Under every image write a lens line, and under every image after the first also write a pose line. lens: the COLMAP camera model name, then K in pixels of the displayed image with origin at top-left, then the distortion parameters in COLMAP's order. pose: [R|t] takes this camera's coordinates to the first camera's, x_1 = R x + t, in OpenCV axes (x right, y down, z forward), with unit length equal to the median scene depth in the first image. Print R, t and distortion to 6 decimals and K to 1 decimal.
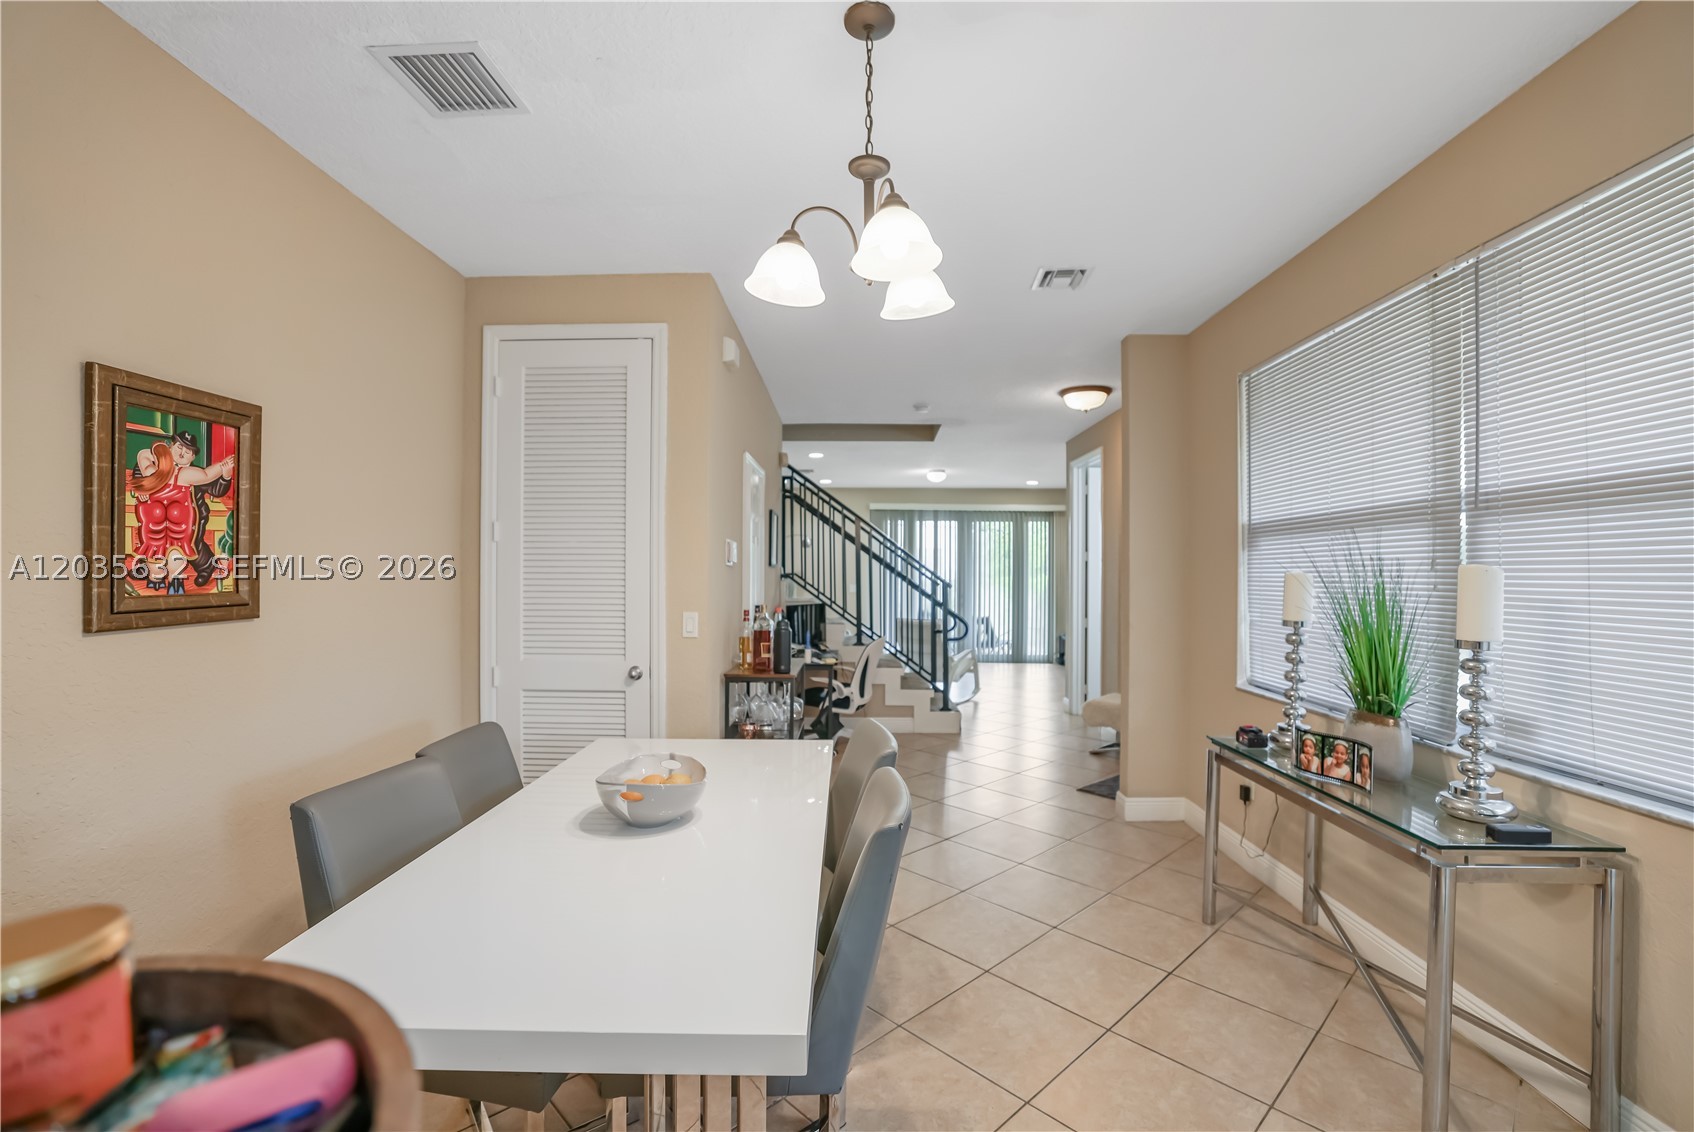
lens RADIAL K [[759.9, 0, 851.2], [0, 759.9, 575.1], [0, 0, 1]] dist [-0.010492, 0.003432]
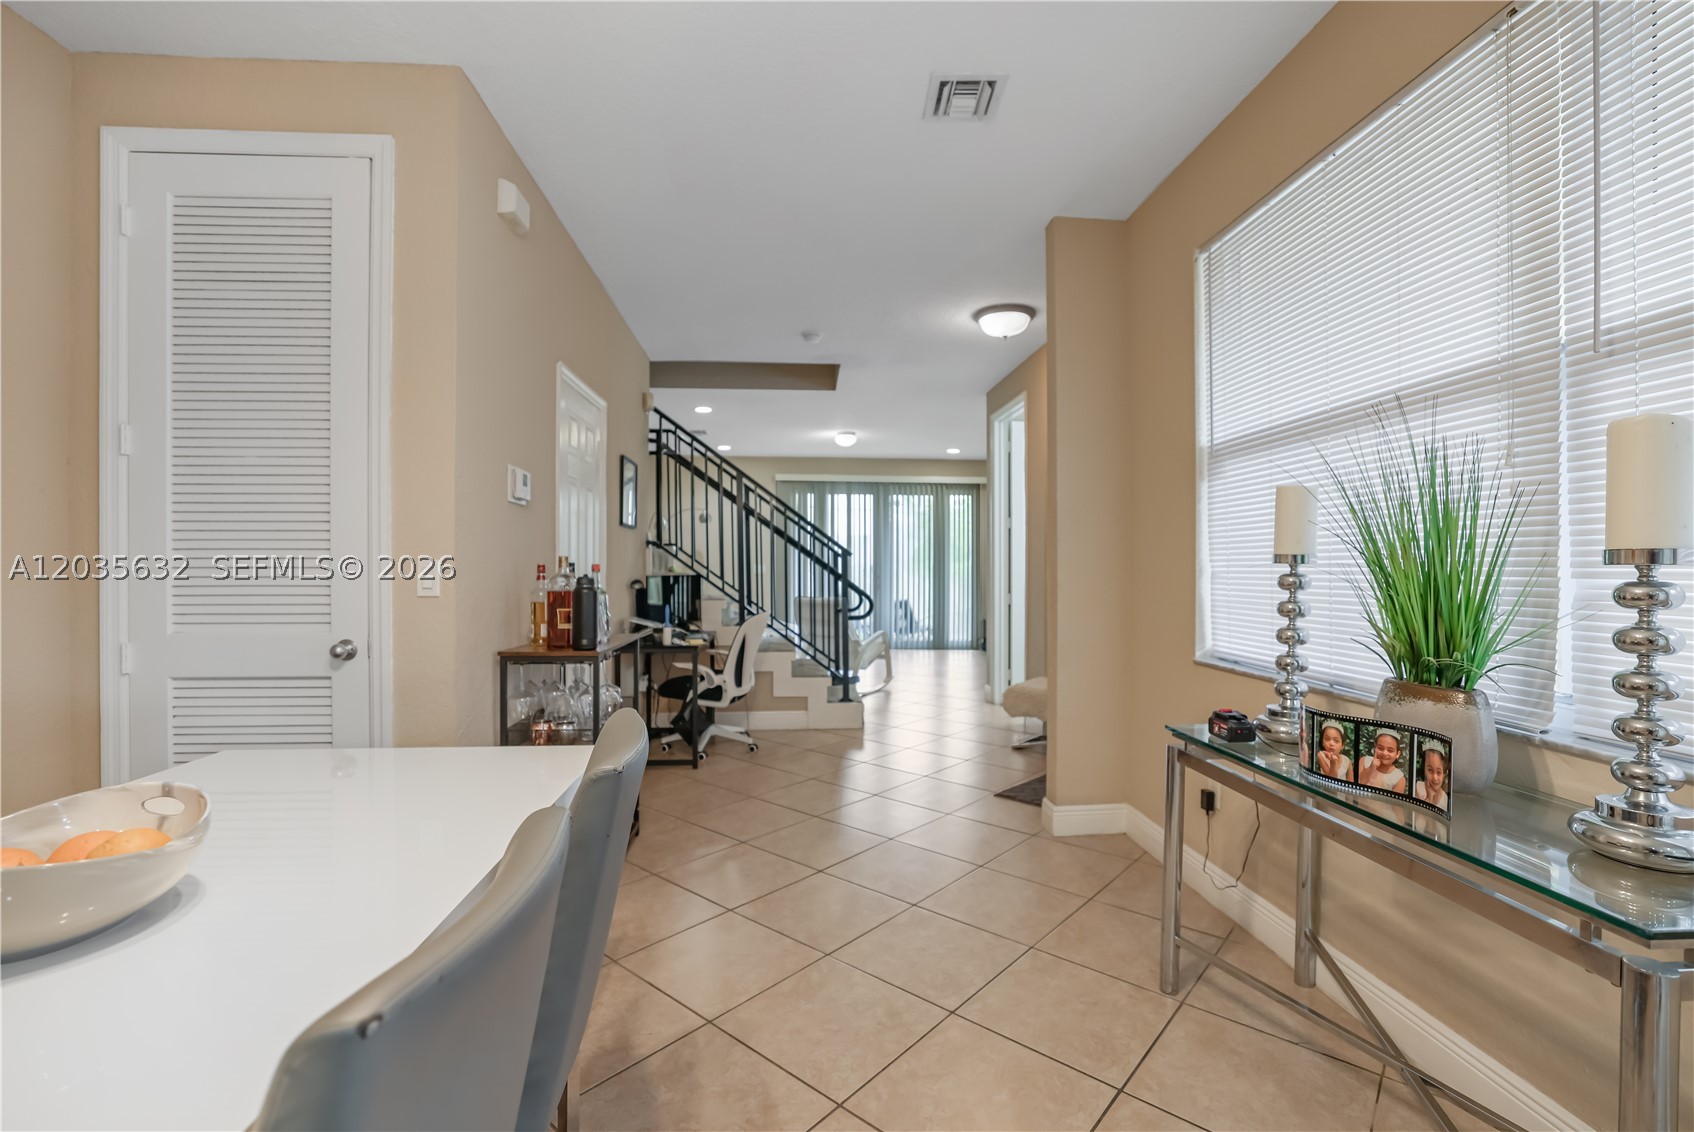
lens RADIAL K [[759.9, 0, 850.4], [0, 759.9, 571.3], [0, 0, 1]] dist [-0.010492, 0.003432]
pose [[0.996344, -0.004852, 0.085290, 0.106393], [0.004761, 0.999988, 0.001267, 0.059787], [-0.085295, -0.000857, 0.996355, 0.289916]]
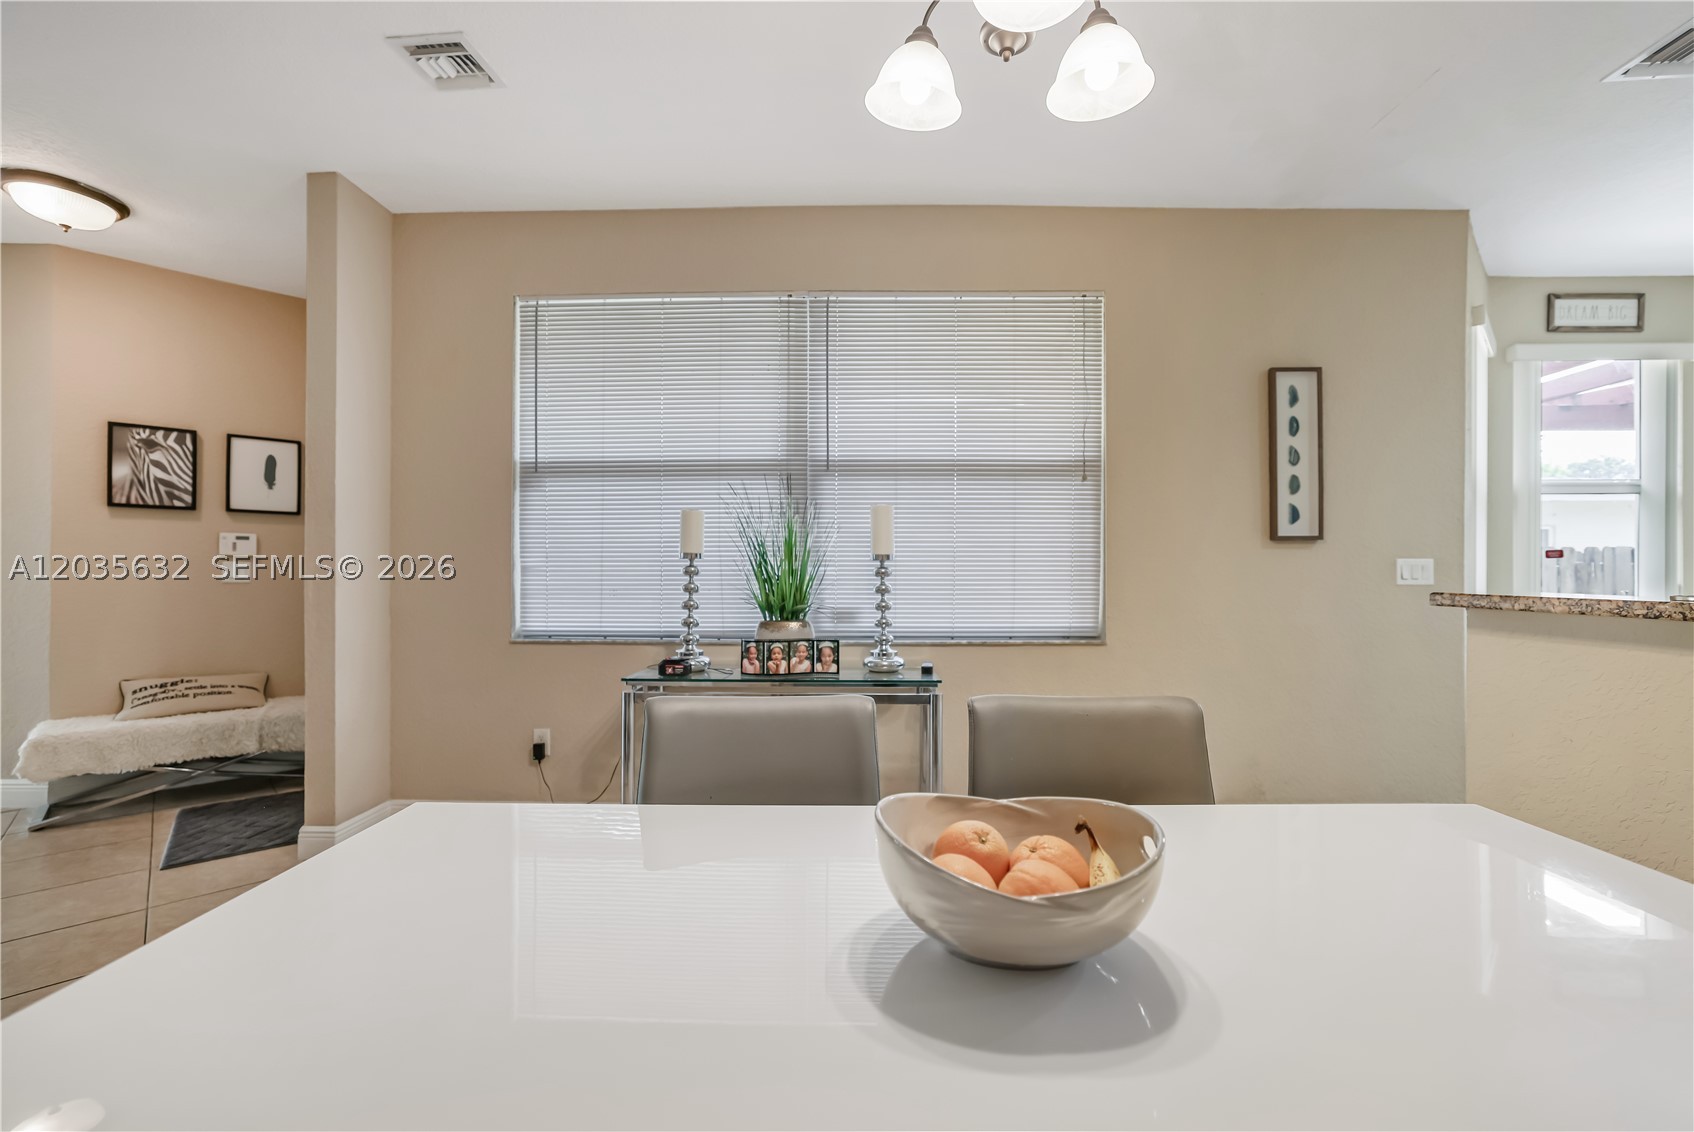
lens RADIAL K [[759.9, 0, 852.2], [0, 759.9, 574.9], [0, 0, 1]] dist [-0.010492, 0.003432]
pose [[-0.016850, -0.002623, 0.999855, -0.423474], [0.002245, 0.999994, 0.002661, 0.073327], [-0.999856, 0.002290, -0.016844, 0.654145]]
